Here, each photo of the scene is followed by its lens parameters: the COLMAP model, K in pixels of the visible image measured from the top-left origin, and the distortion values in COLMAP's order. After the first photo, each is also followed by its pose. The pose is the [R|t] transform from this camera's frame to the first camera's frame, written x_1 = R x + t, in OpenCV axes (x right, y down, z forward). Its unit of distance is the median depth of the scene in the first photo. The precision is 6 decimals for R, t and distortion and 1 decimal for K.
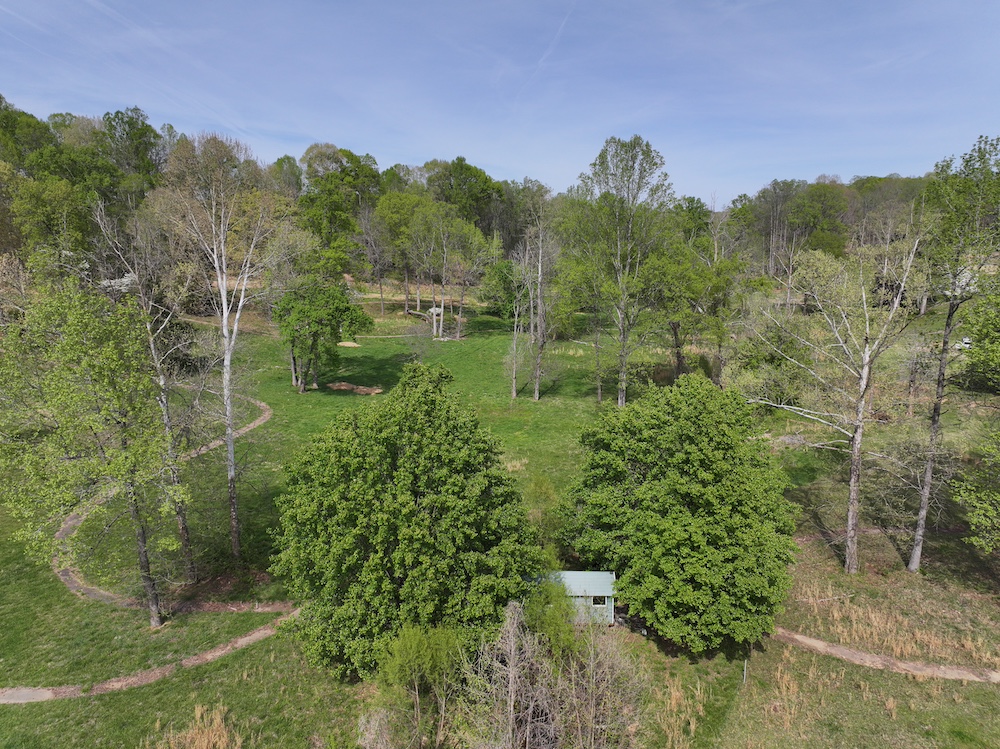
lens RADIAL K [[700.3, 0, 504.8], [0, 700.3, 373.8], [0, 0, 1]] dist [0.005709, 0.005478]
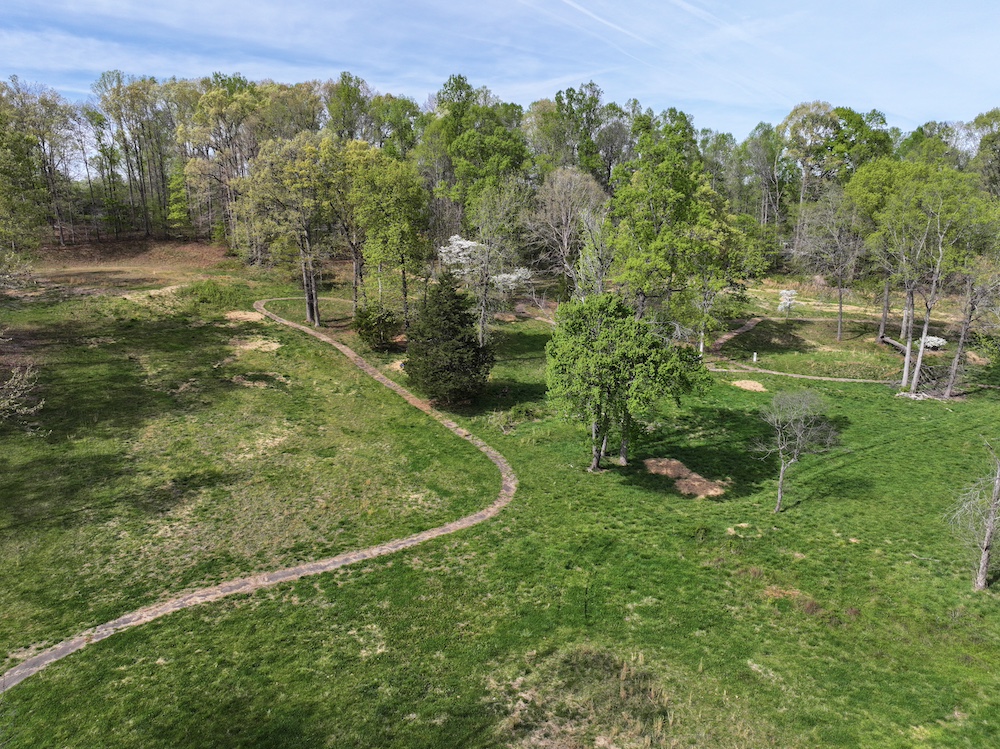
lens RADIAL K [[700.3, 0, 504.8], [0, 700.3, 373.8], [0, 0, 1]] dist [0.005709, 0.005478]
pose [[0.744638, 0.142888, -0.651995, 0.034939], [-0.129813, 0.989168, 0.068523, -0.053728], [0.654723, 0.033613, 0.755121, 0.252559]]
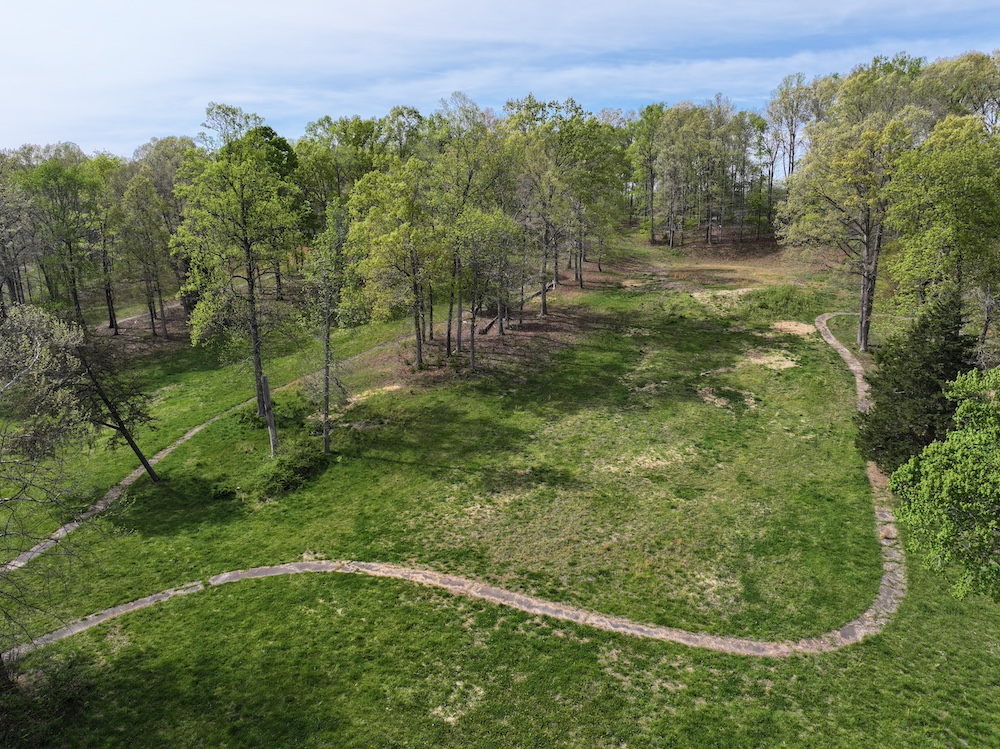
lens RADIAL K [[700.3, 0, 504.8], [0, 700.3, 373.8], [0, 0, 1]] dist [0.005709, 0.005478]
pose [[-0.149899, 0.213054, -0.965473, 0.035977], [-0.200780, 0.949600, 0.240724, -0.084295], [0.968100, 0.229932, -0.099567, 0.403734]]
